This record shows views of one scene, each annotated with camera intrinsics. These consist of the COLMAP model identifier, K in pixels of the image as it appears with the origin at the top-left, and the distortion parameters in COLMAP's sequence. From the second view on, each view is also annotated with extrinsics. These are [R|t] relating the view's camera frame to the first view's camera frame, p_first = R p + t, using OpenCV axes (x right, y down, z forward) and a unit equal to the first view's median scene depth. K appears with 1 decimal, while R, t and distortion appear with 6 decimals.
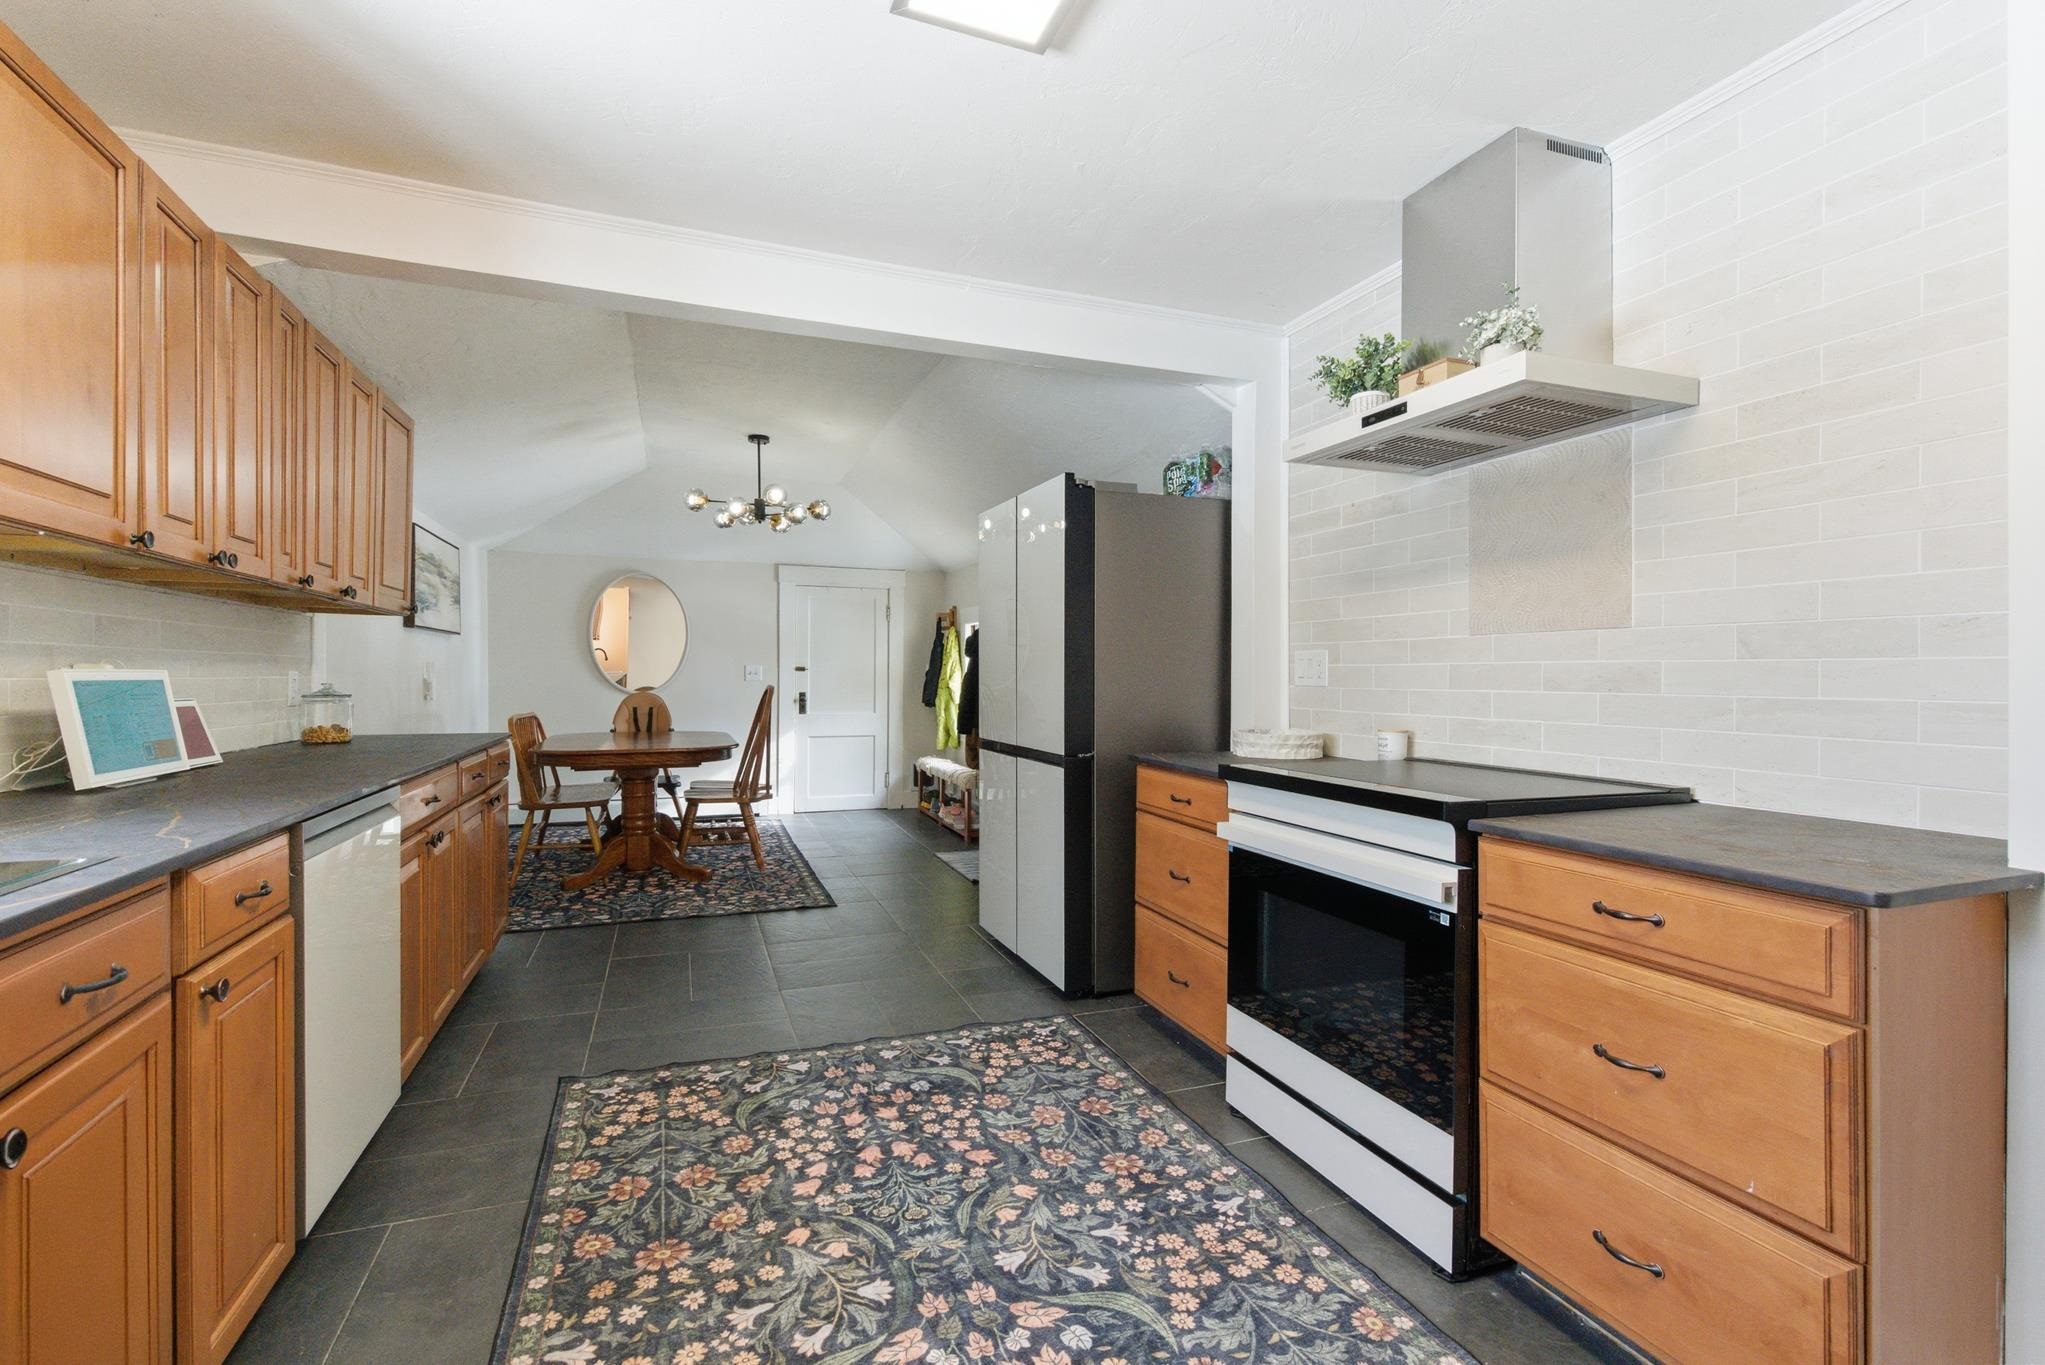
lens RADIAL K [[935.6, 0, 1023.3], [0, 935.6, 677.8], [0, 0, 1]] dist [0.003737, 0.000237]
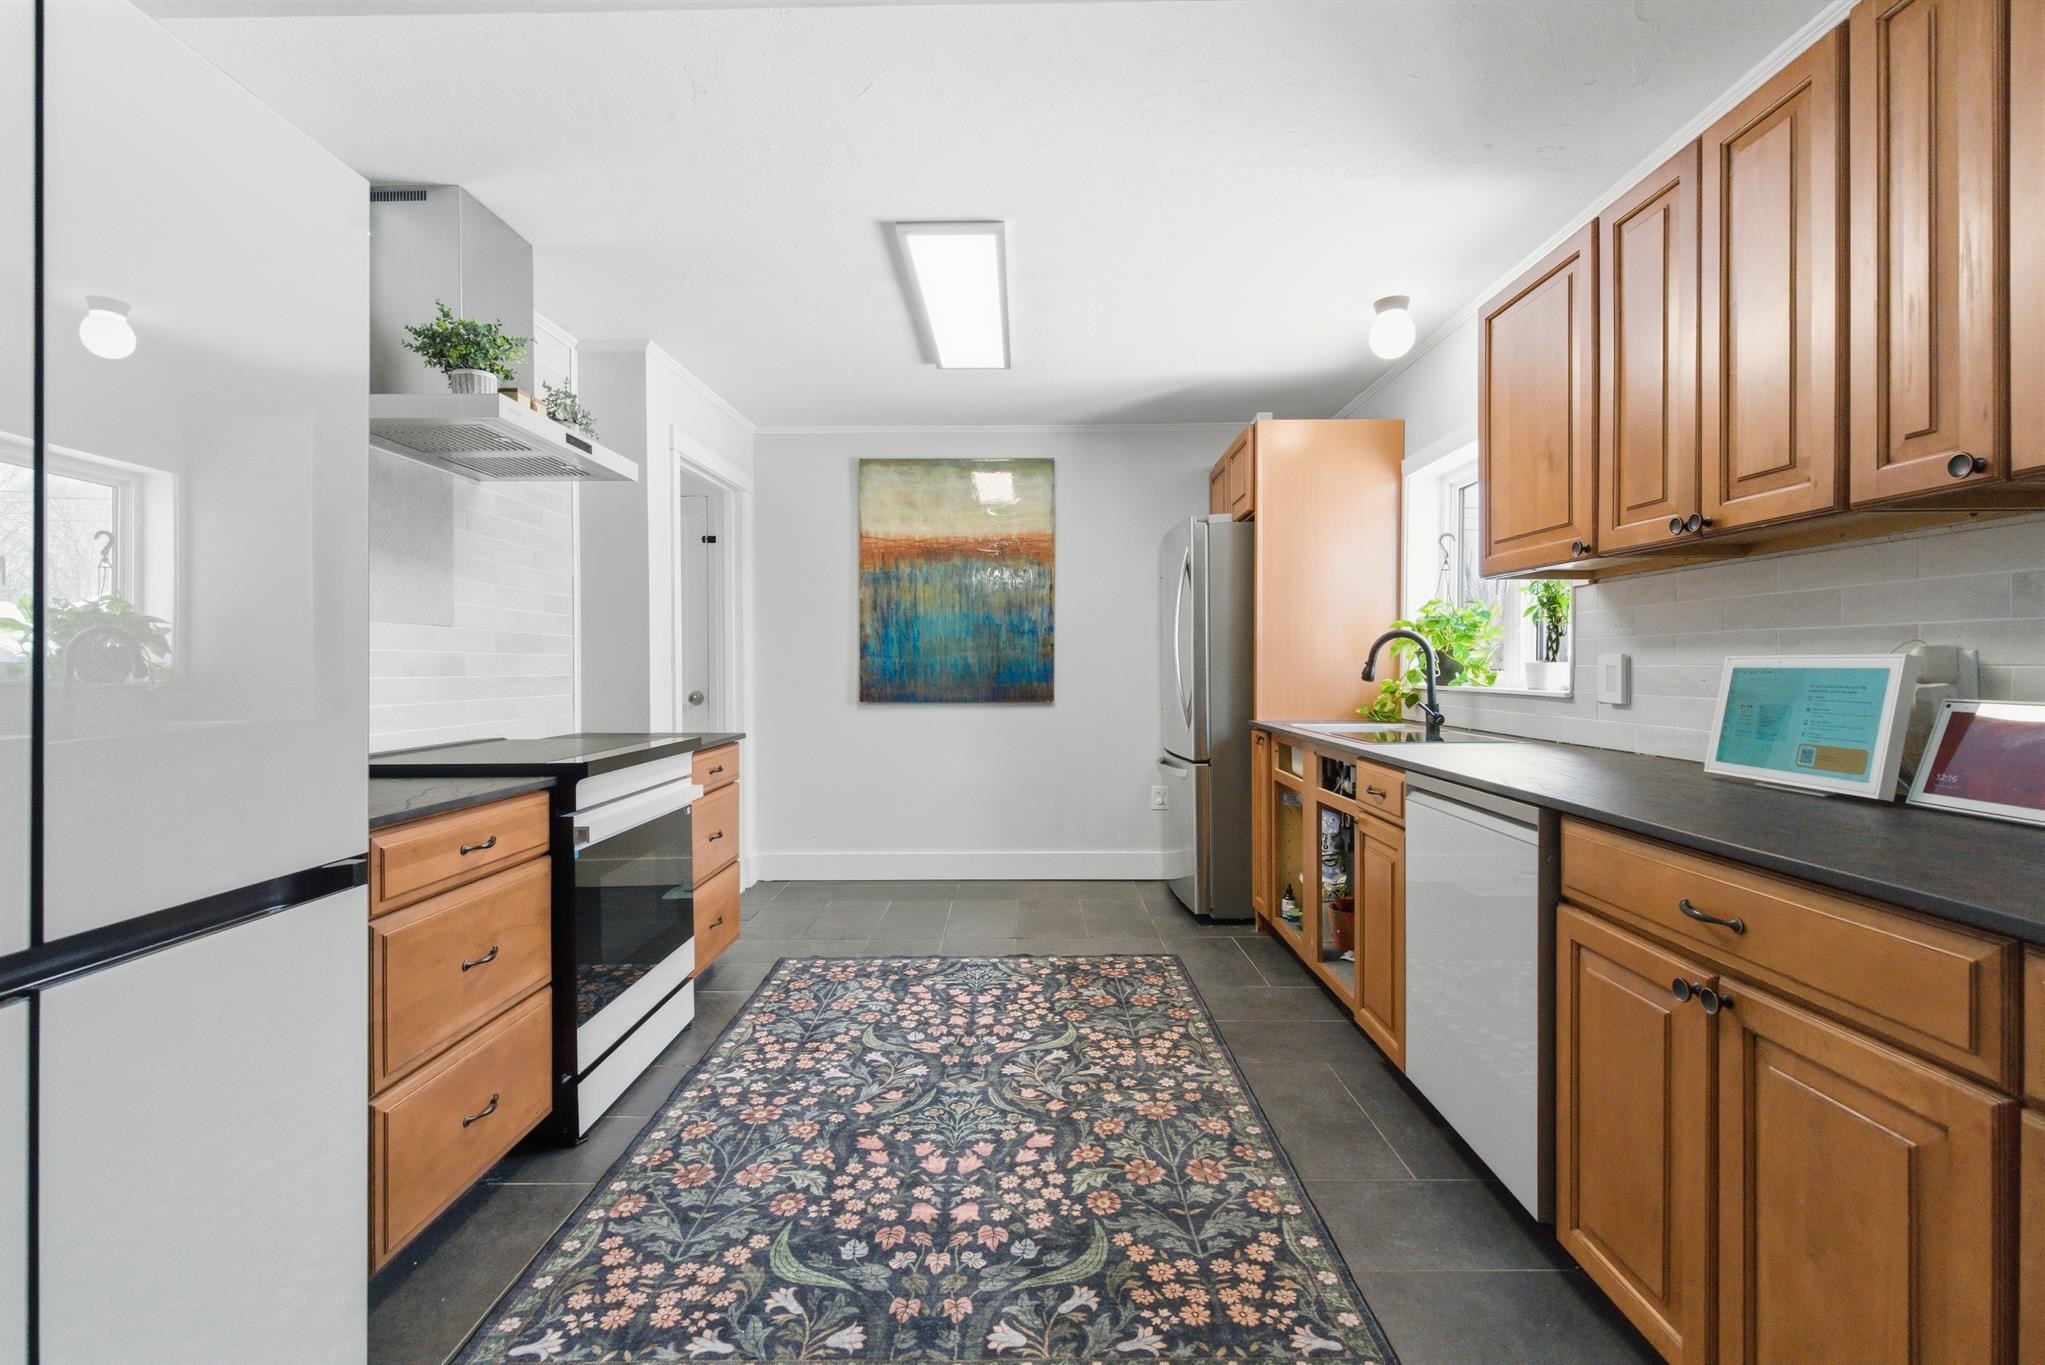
lens RADIAL K [[935.6, 0, 1021.2], [0, 935.6, 672.9], [0, 0, 1]] dist [0.003737, 0.000237]
pose [[-0.932775, -0.003216, 0.360444, -0.568582], [0.000937, 0.999935, 0.011345, -0.002712], [-0.360457, 0.010920, -0.932712, 1.913156]]
